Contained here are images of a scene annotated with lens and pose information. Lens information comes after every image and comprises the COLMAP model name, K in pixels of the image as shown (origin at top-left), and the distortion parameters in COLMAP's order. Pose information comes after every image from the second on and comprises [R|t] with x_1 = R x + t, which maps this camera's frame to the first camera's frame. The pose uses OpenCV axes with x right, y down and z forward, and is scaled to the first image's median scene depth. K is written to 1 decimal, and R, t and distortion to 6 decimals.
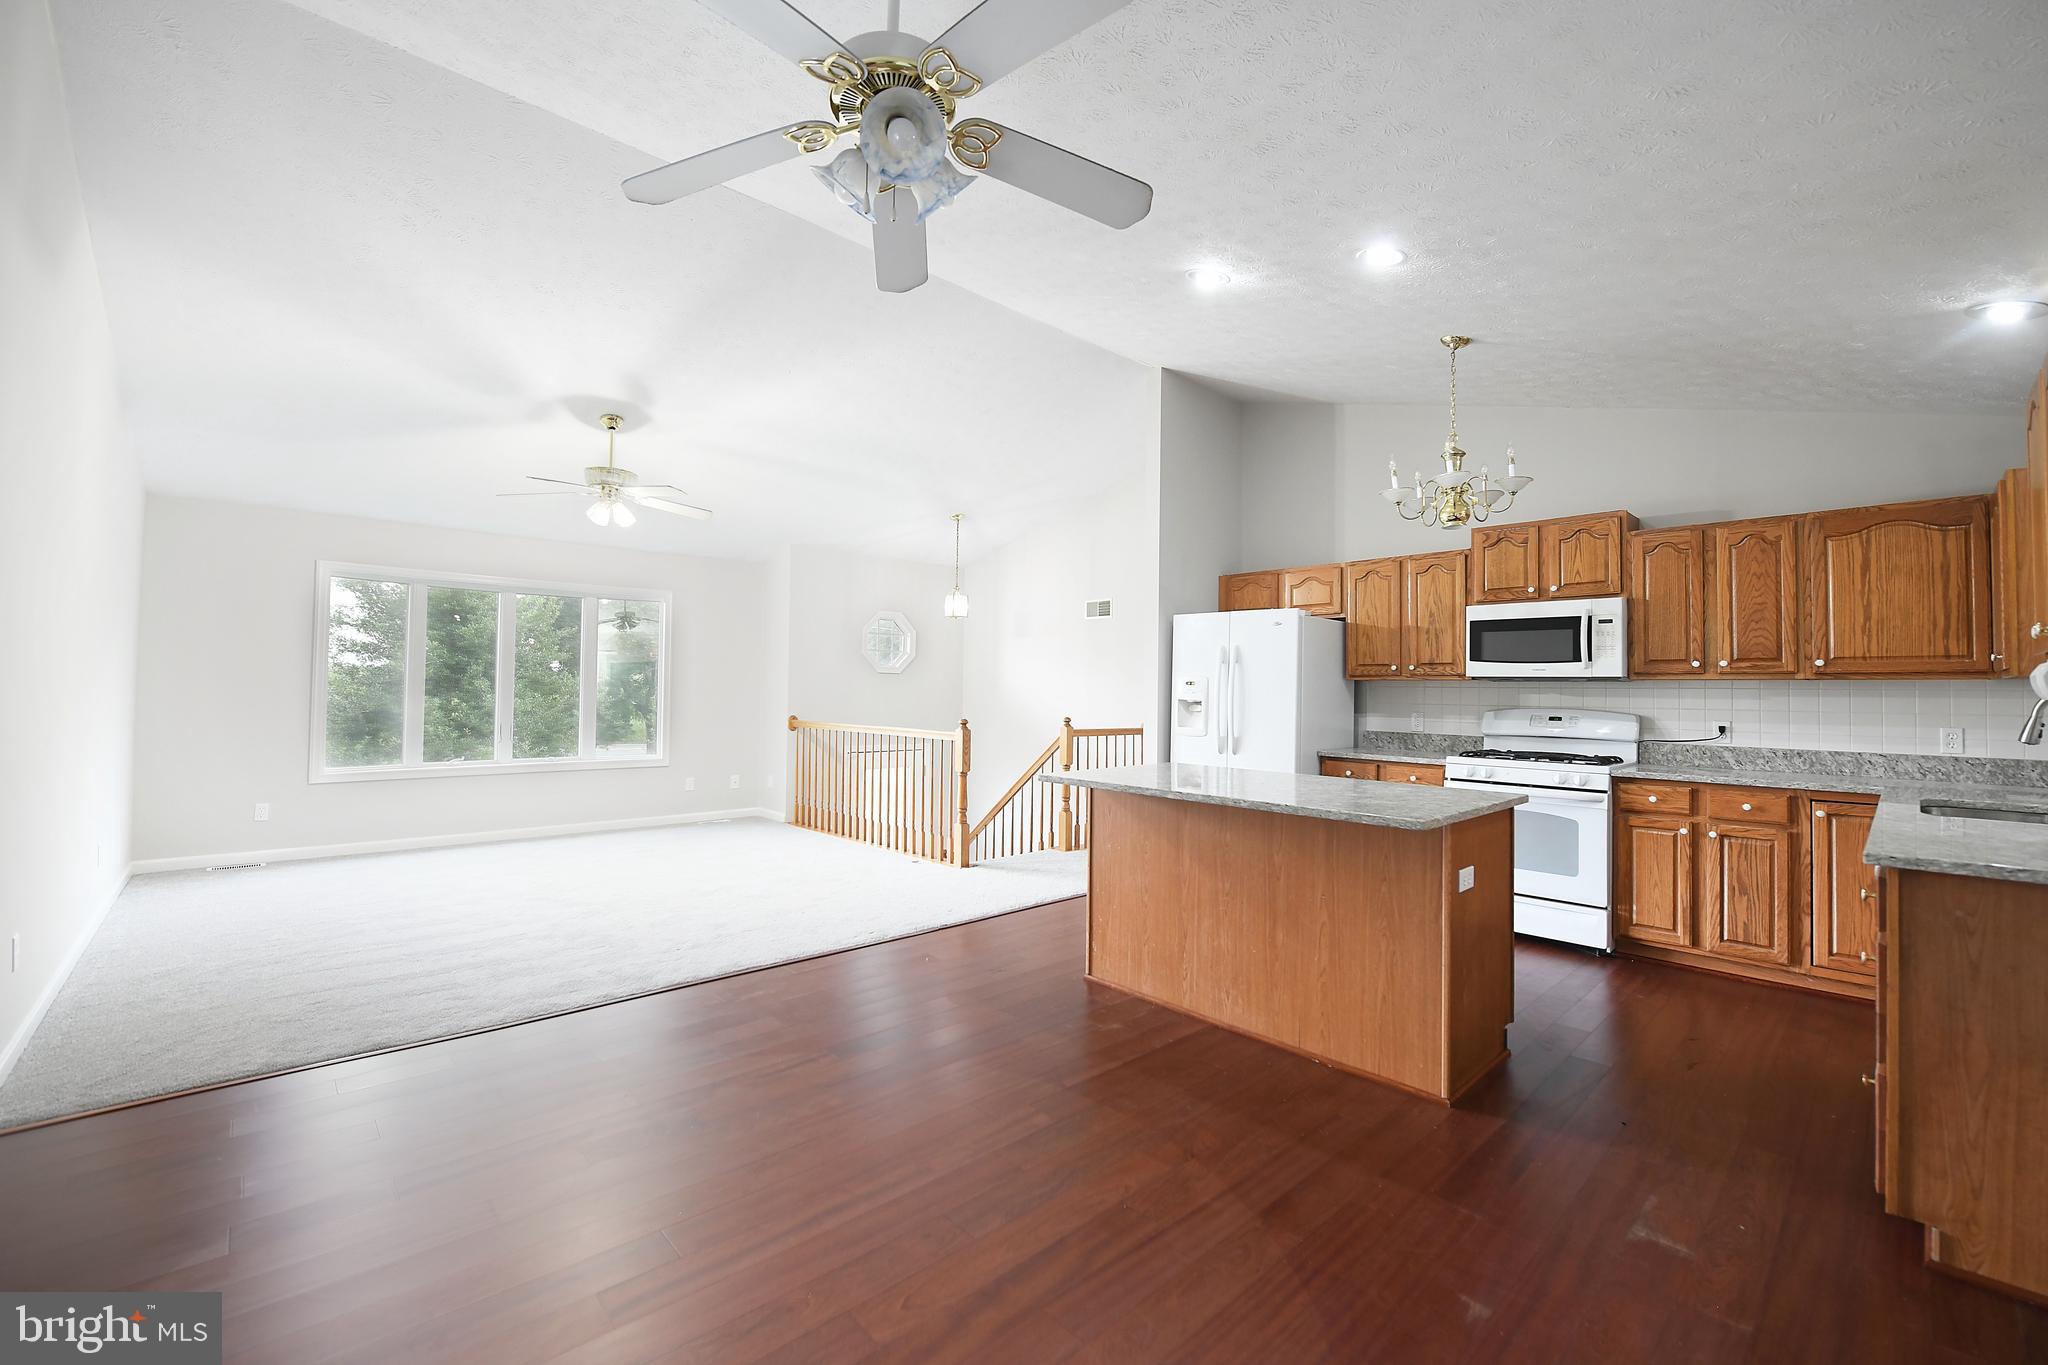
lens RADIAL K [[851.5, 0, 1022.7], [0, 851.5, 680.9], [0, 0, 1]] dist [-0.001223, 0.000038]
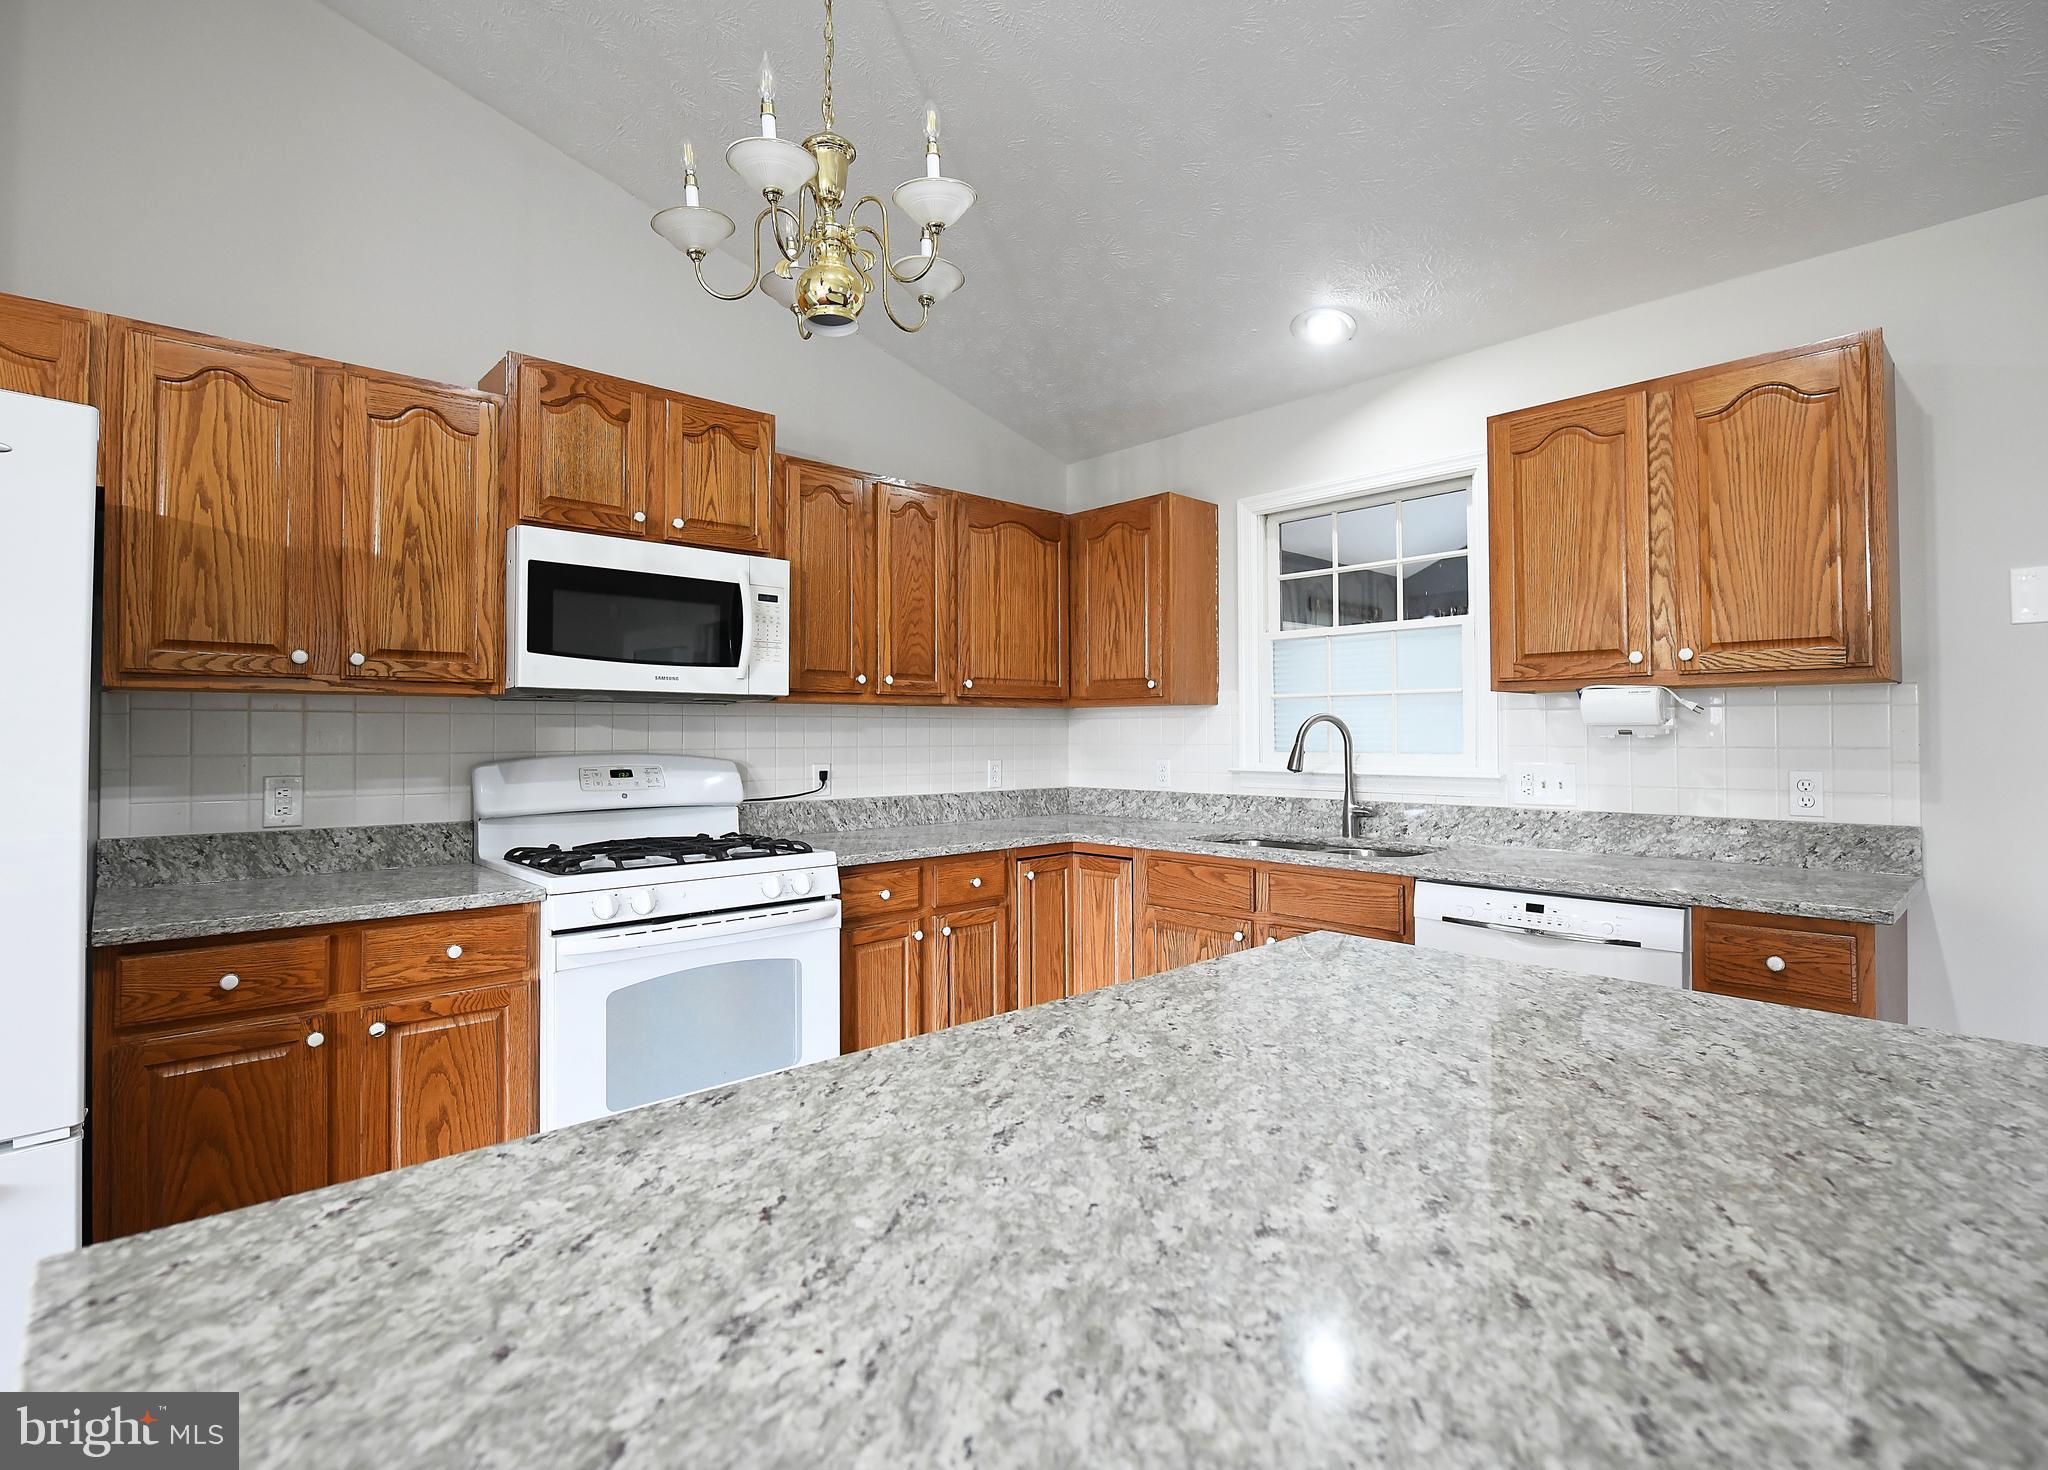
lens RADIAL K [[987.2, 0, 1024.5], [0, 987.2, 723.9], [0, 0, 1]] dist [-0.004047, -0.000363]
pose [[0.007627, -0.002320, 0.999968, 0.021364], [-0.007831, 0.999967, 0.002380, 0.010940], [-0.999940, -0.007849, 0.007609, 0.779482]]
